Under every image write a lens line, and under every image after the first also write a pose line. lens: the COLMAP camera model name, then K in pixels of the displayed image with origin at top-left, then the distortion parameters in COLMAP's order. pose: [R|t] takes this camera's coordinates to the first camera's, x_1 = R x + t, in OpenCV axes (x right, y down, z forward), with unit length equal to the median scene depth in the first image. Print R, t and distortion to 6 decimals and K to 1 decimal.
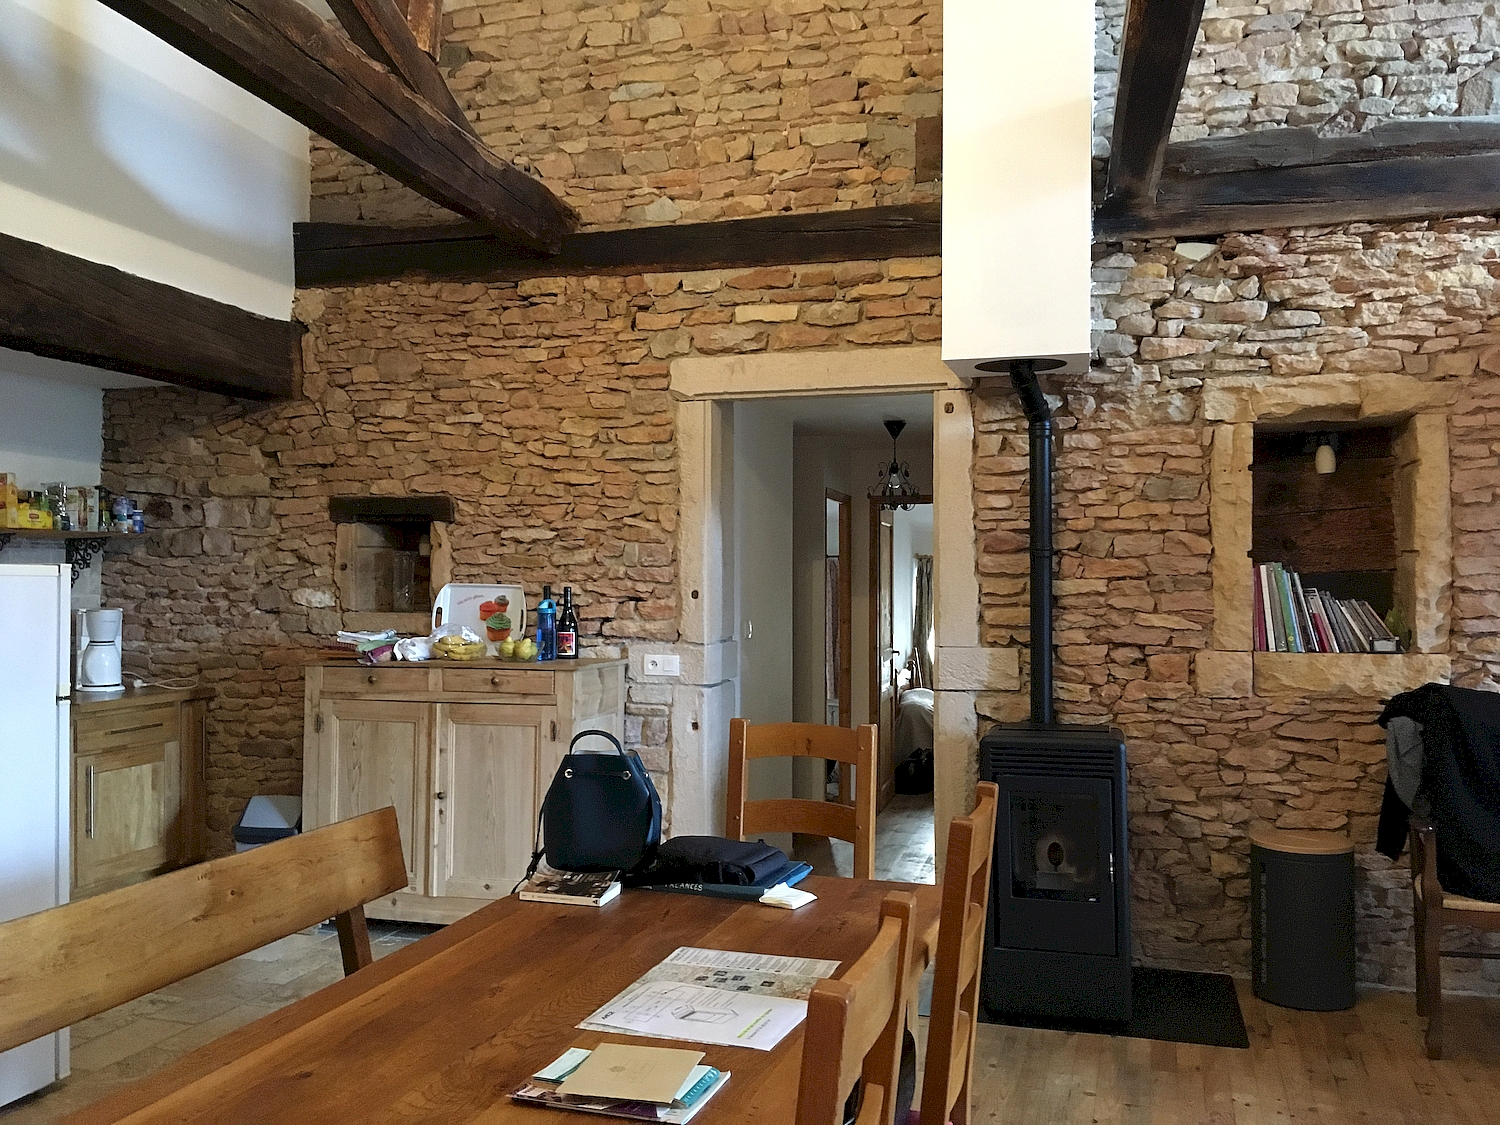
lens RADIAL K [[1291.7, 0, 750.4], [0, 1291.7, 564.8], [0, 0, 1]] dist [0.104424, -0.166345]
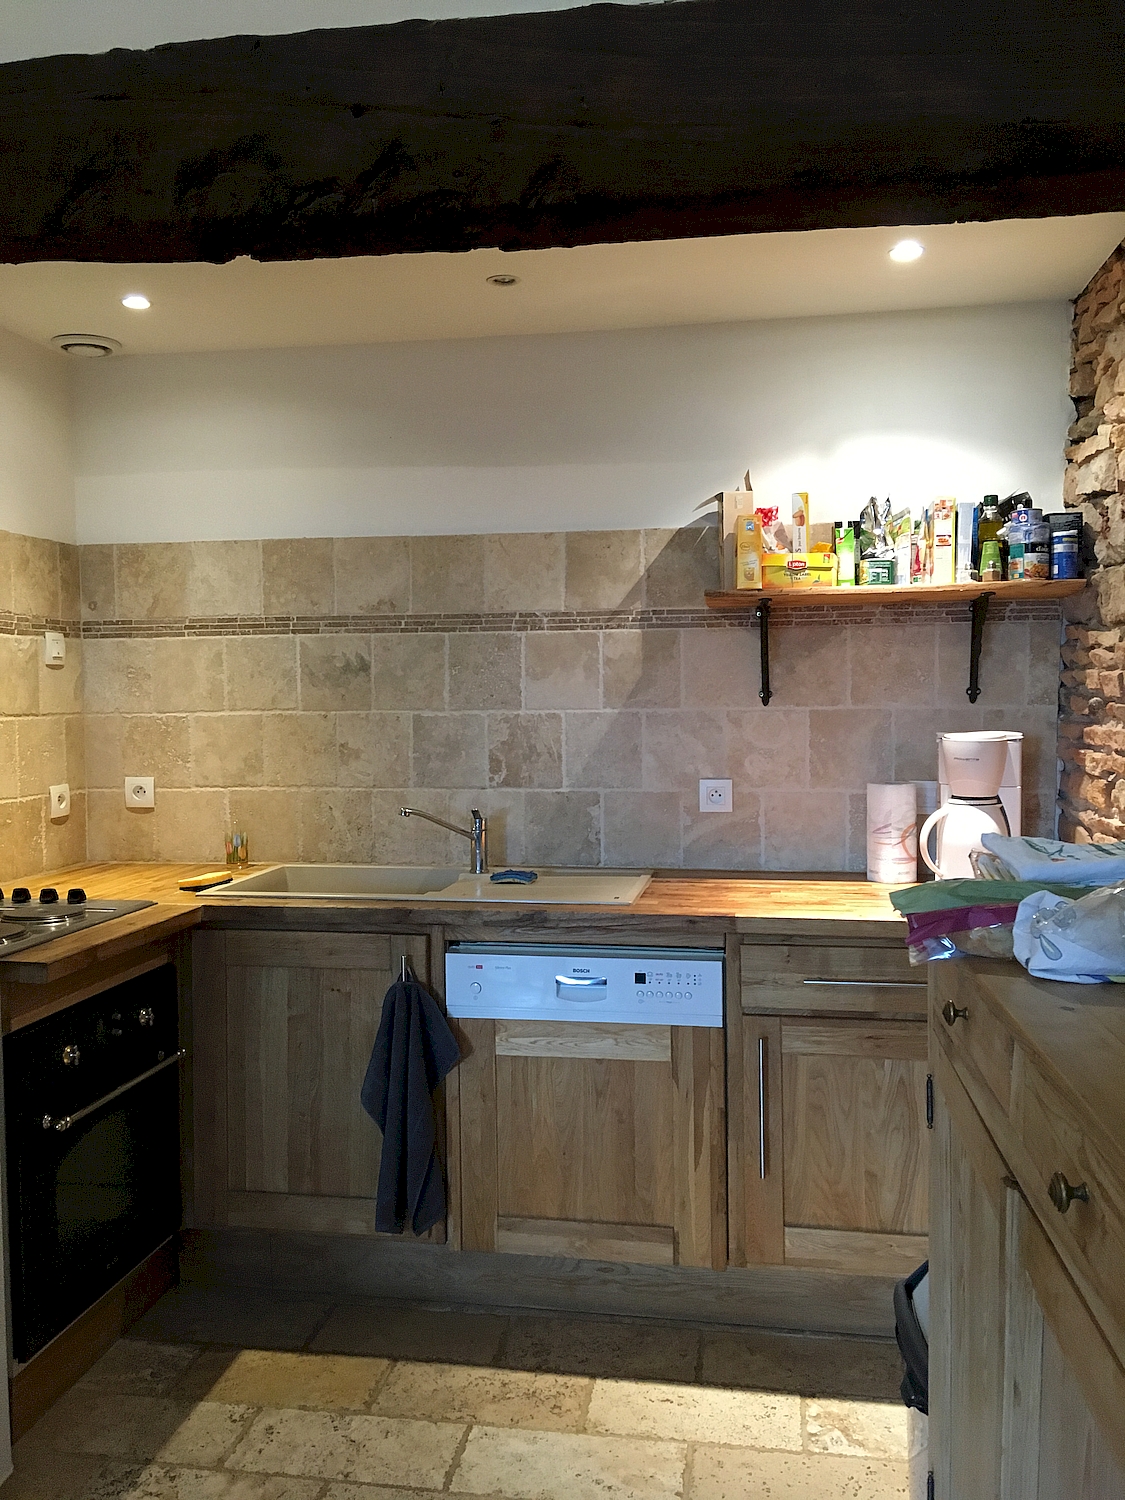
lens RADIAL K [[1291.7, 0, 561.2], [0, 1291.7, 754.2], [0, 0, 1]] dist [0.104424, -0.166345]
pose [[0.156169, 0.041976, -0.986838, -0.014147], [0.024471, 0.998625, 0.046350, 0.014997], [0.987427, -0.031388, 0.154928, 0.811813]]
